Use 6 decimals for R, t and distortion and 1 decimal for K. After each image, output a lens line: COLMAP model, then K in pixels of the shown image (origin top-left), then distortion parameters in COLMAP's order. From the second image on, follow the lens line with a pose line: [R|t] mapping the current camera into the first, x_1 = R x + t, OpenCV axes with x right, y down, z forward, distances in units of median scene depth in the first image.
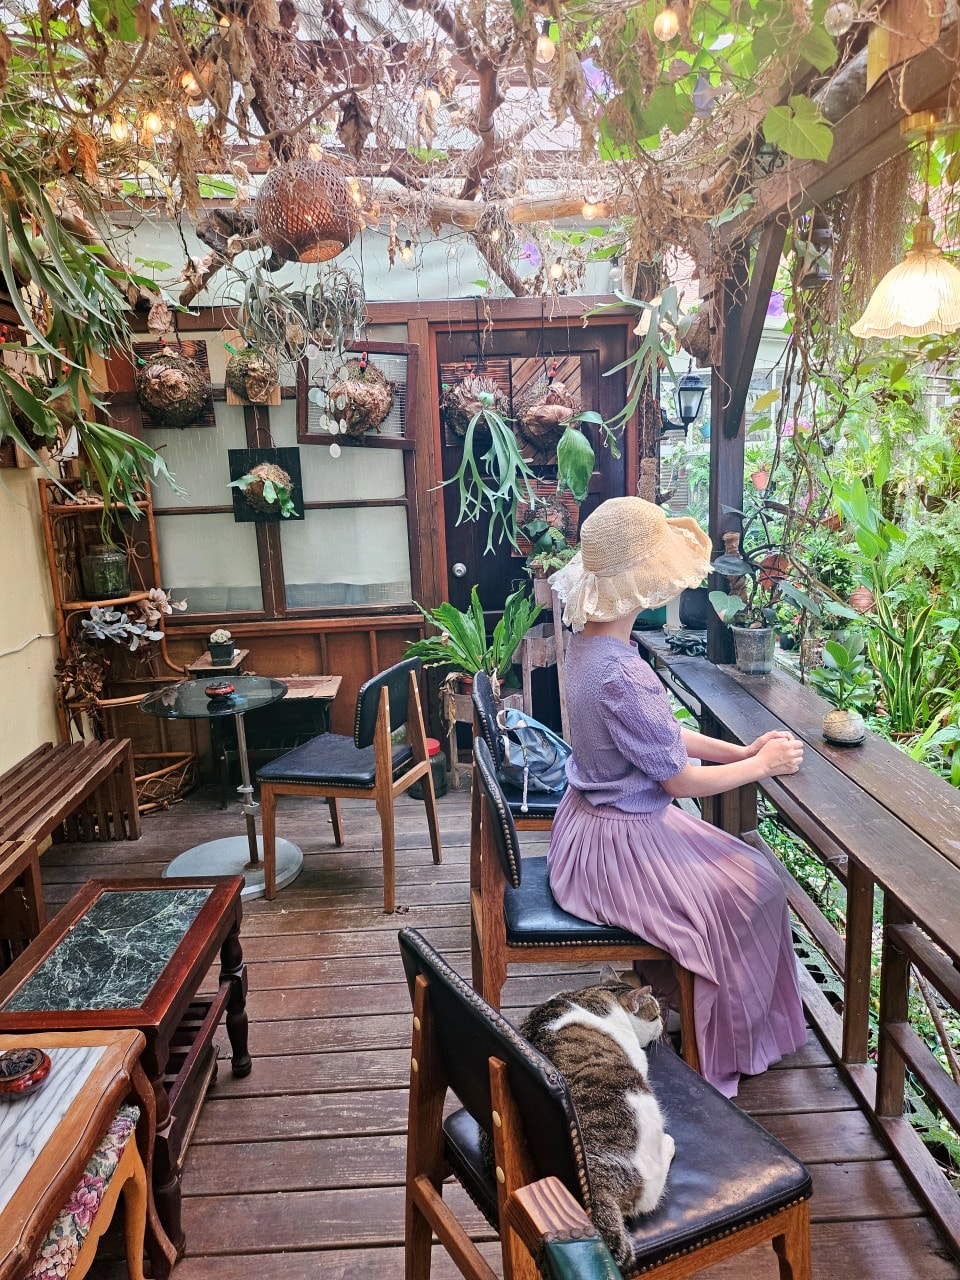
lens RADIAL K [[914.6, 0, 480.0], [0, 914.6, 640.0], [0, 0, 1]] dist [0.055831, -0.000112]
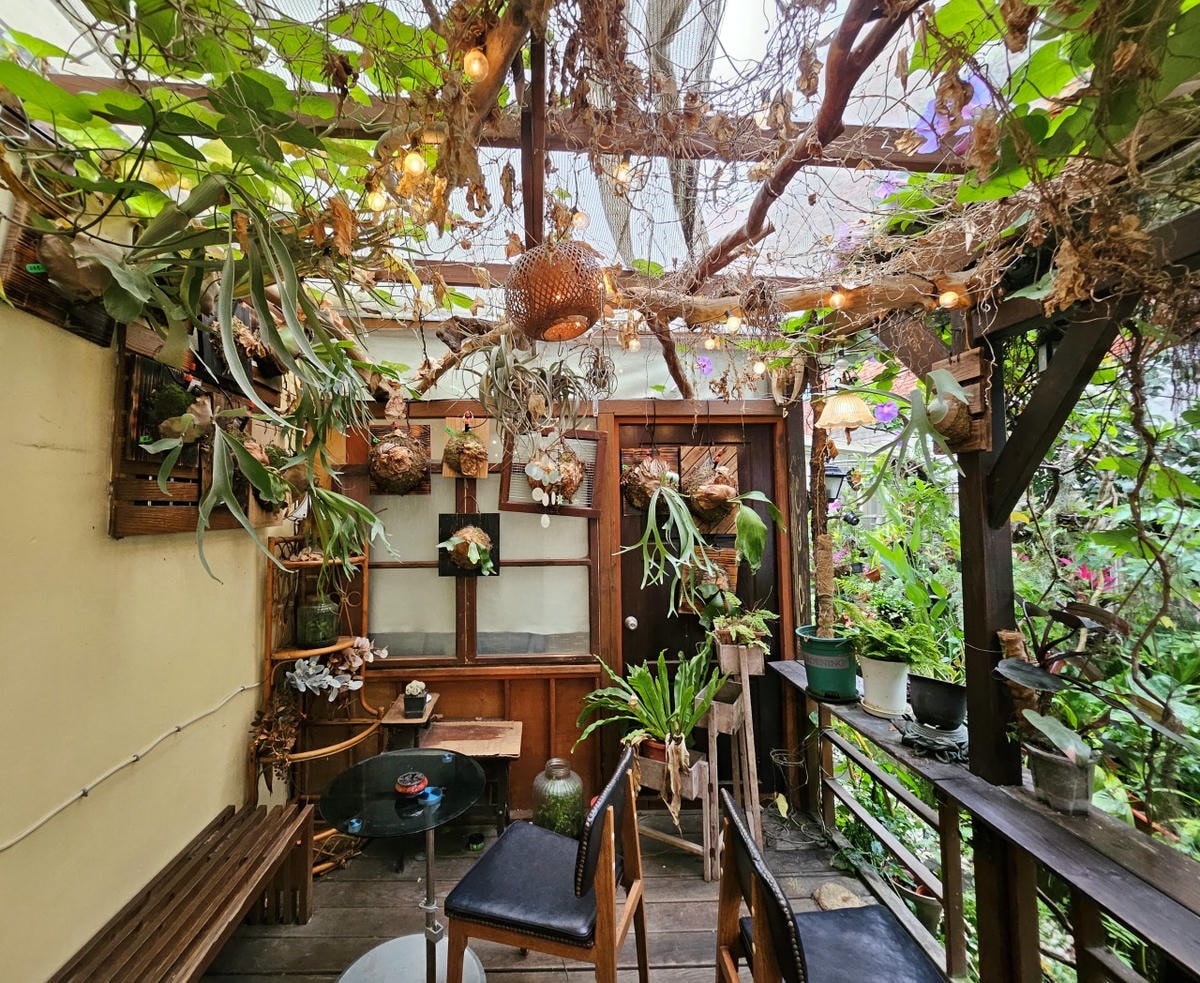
lens RADIAL K [[632.4, 0, 599.3], [0, 632.4, 467.7], [0, 0, 1]] dist [-0.001384, -0.000054]
pose [[0.999546, 0.030099, -0.001636, -0.074664], [-0.029419, 0.962259, -0.270540, -0.055025], [-0.006569, 0.270465, 0.962707, 0.222740]]
